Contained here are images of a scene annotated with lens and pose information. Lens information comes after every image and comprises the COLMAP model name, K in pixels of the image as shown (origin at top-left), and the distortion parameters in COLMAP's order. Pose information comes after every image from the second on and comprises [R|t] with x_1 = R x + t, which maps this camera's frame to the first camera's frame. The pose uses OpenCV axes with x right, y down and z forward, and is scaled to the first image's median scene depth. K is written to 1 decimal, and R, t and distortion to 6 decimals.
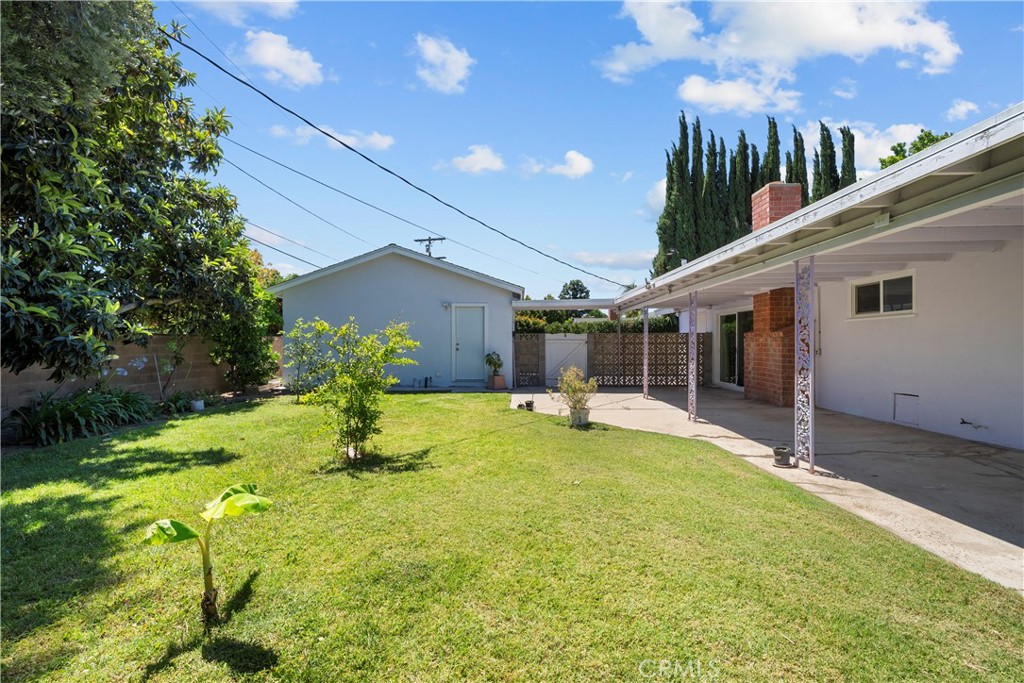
lens RADIAL K [[444.2, 0, 506.8], [0, 444.2, 343.0], [0, 0, 1]] dist [-0.002317, -0.000576]
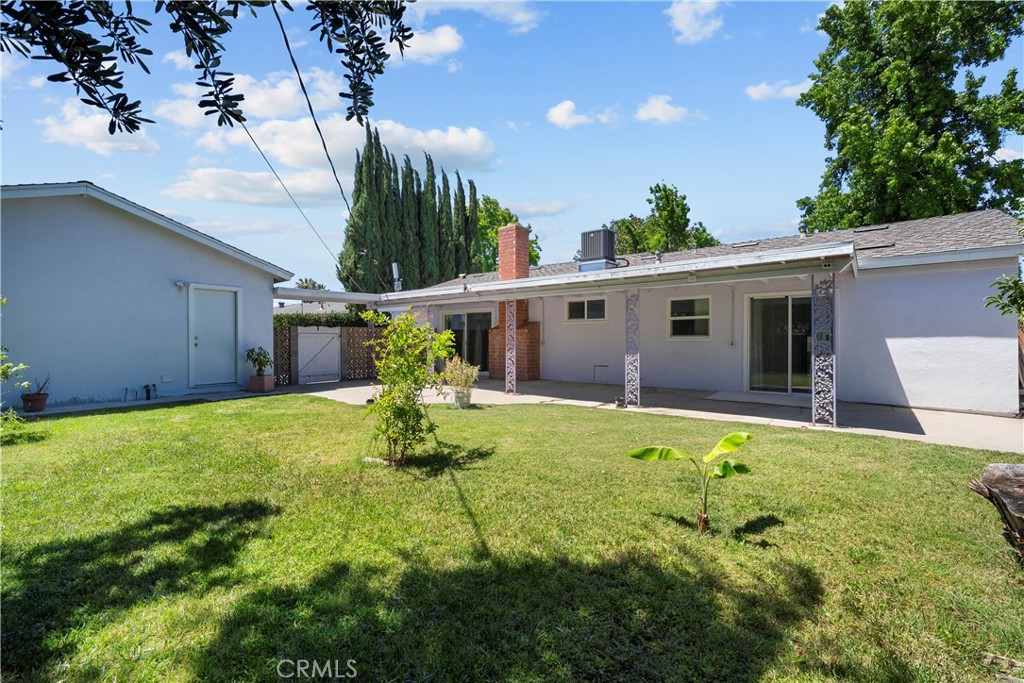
lens RADIAL K [[444.2, 0, 506.8], [0, 444.2, 343.0], [0, 0, 1]] dist [-0.002317, -0.000576]
pose [[0.597718, -0.008784, 0.801659, -0.409572], [-0.001156, 0.999929, 0.011819, 0.001944], [-0.801706, -0.007990, 0.597665, 0.127987]]
